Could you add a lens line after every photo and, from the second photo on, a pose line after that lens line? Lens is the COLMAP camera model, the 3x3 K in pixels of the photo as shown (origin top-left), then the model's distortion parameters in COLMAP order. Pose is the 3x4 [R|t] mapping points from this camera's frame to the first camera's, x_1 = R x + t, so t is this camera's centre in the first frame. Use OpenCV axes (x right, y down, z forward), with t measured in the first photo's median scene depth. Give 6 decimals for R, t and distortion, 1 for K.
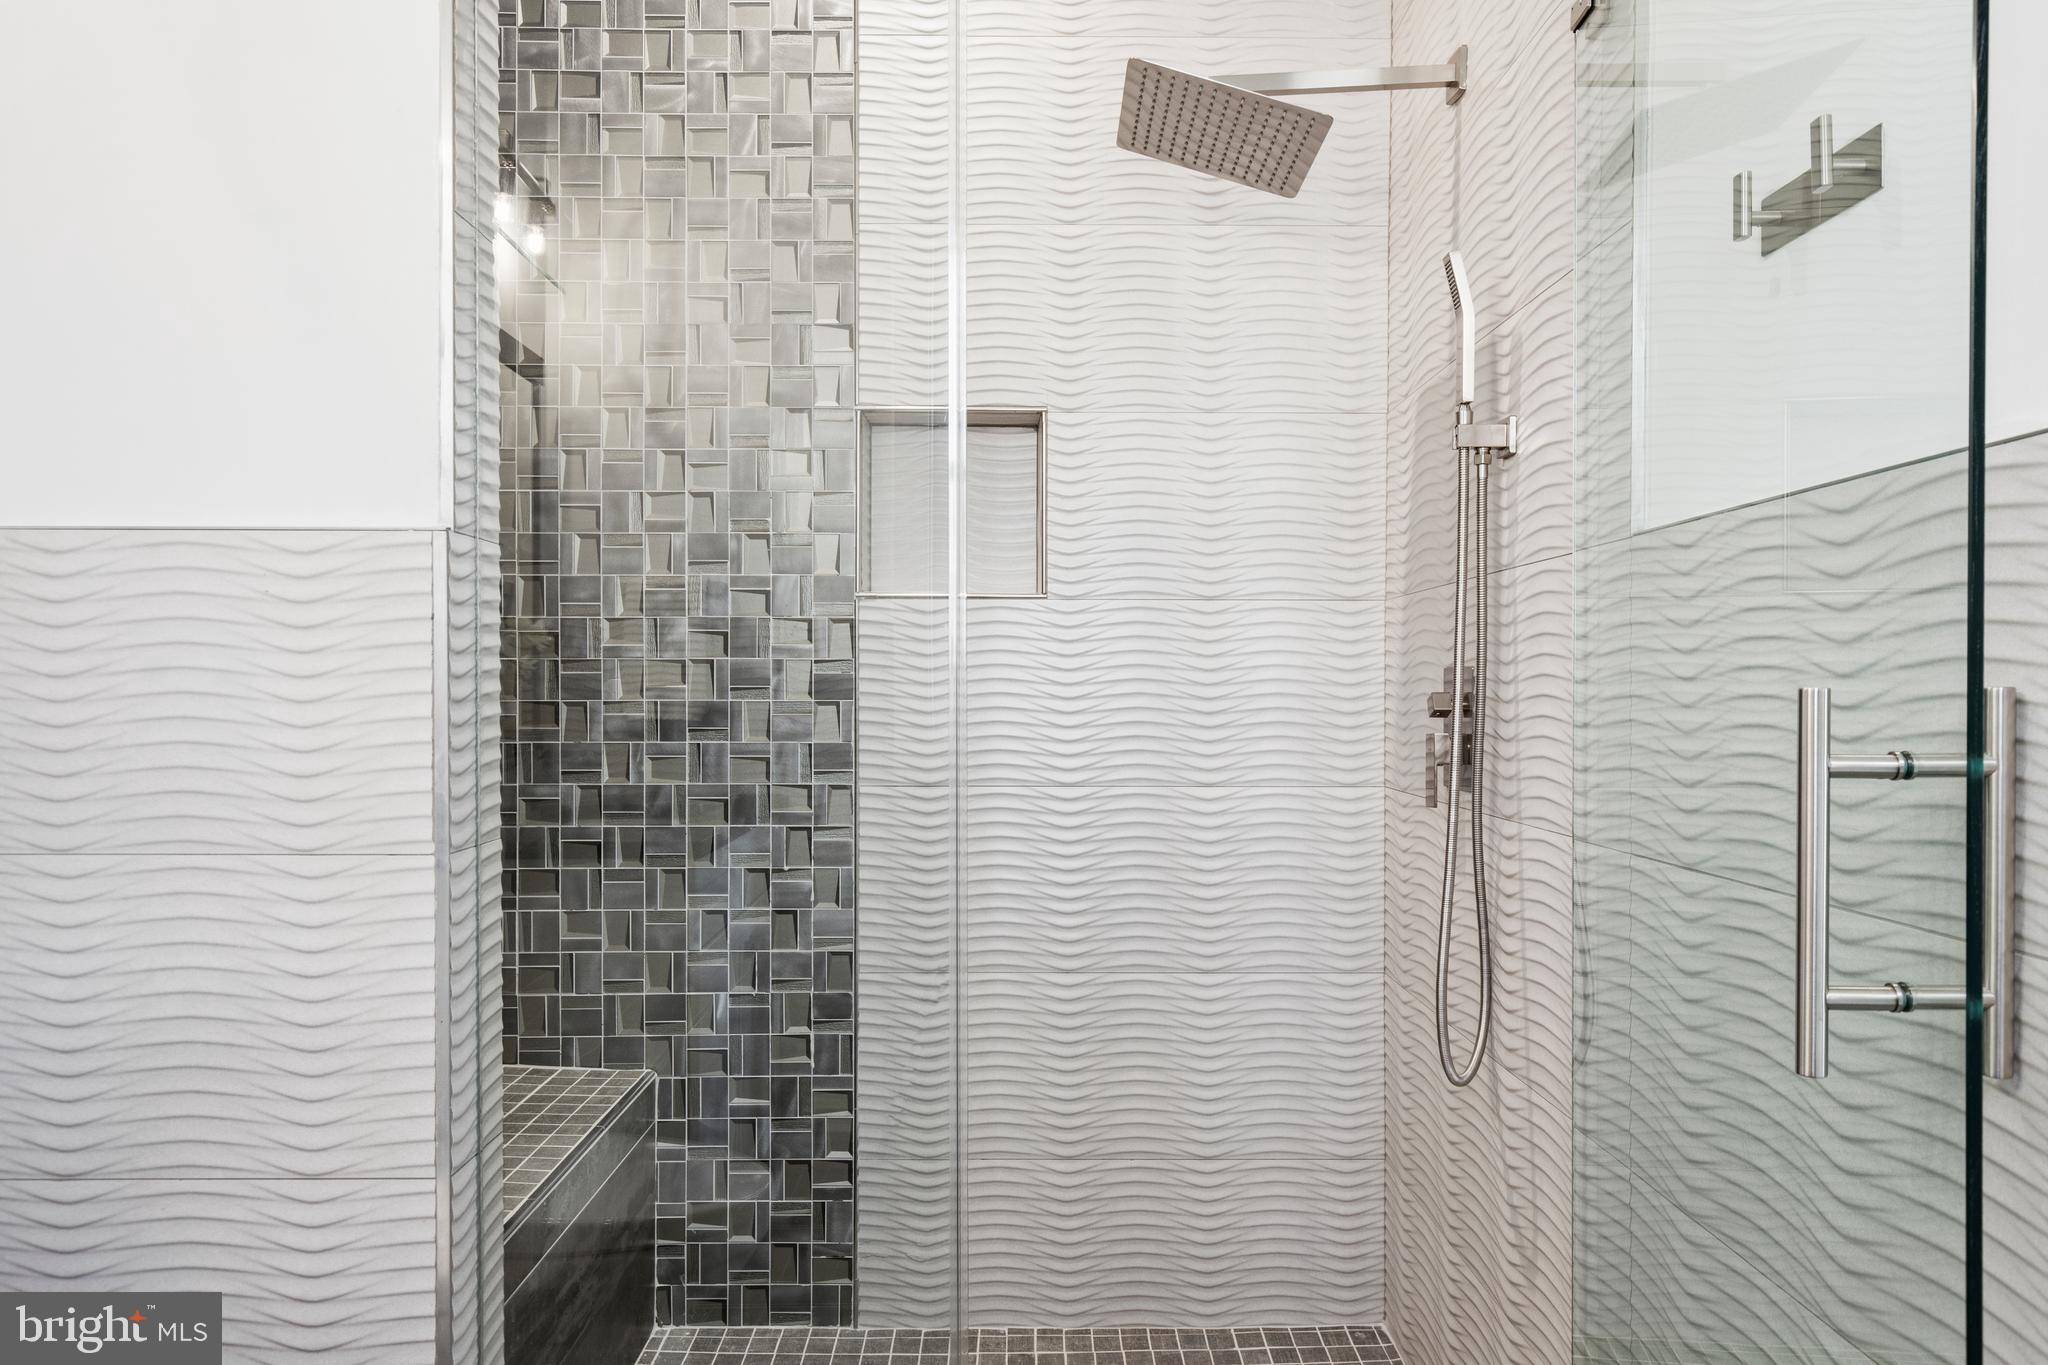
lens RADIAL K [[1384.8, 0, 1023.3], [0, 1384.8, 678.9], [0, 0, 1]] dist [0.011207, -0.001192]
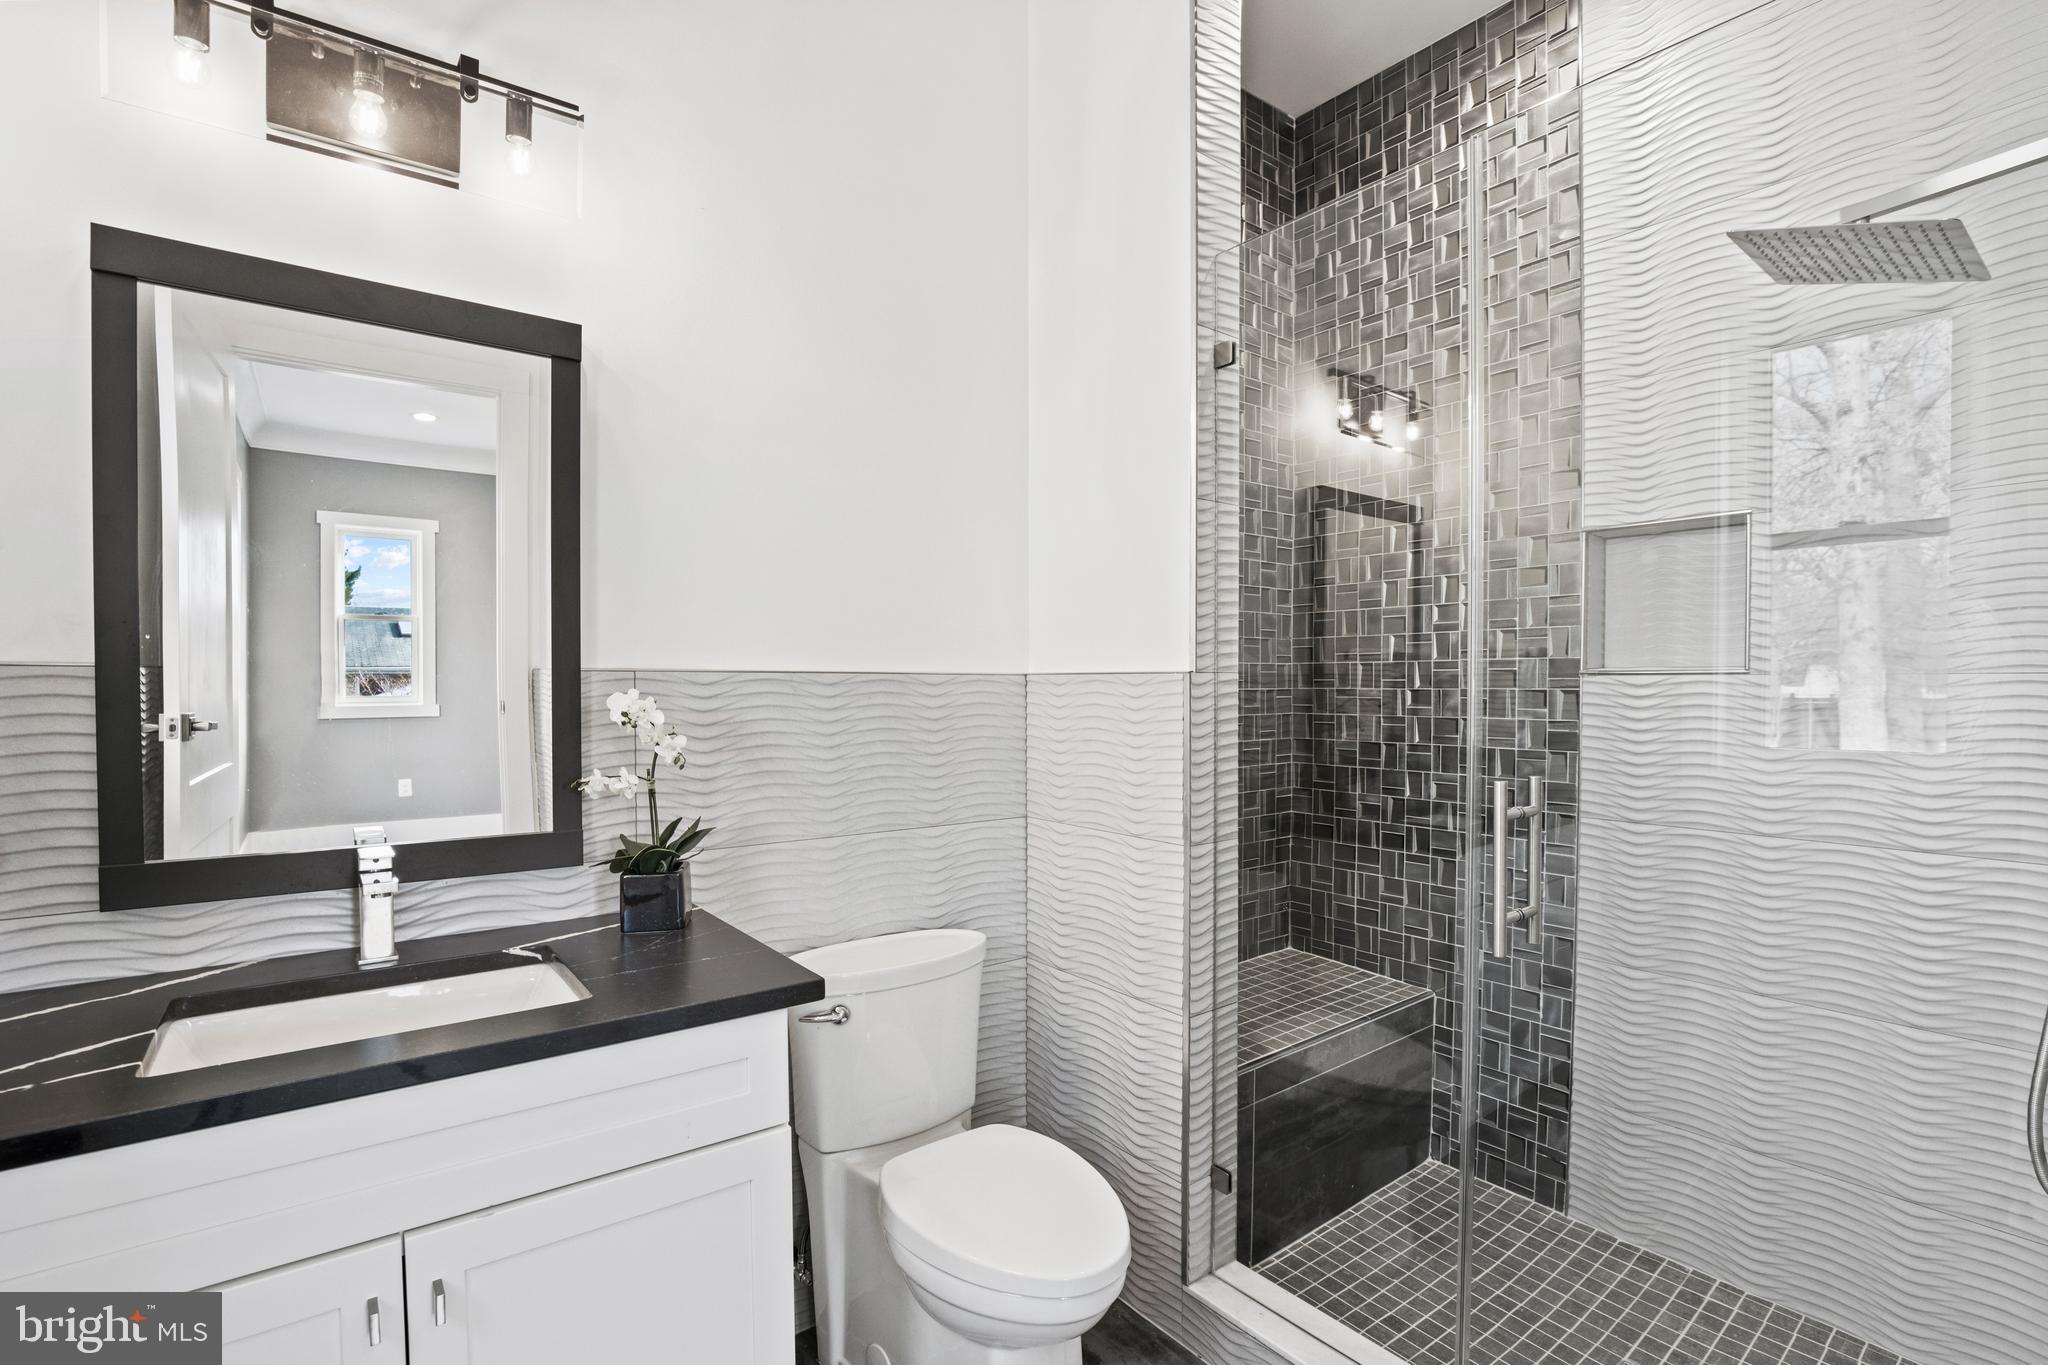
lens RADIAL K [[938.9, 0, 1024.2], [0, 938.9, 692.9], [0, 0, 1]] dist [-0.023124, 0.004074]
pose [[0.606835, 0.001638, -0.794827, 0.270013], [0.010236, 0.999899, 0.009876, -0.056455], [0.794762, -0.014129, 0.606756, 0.036742]]
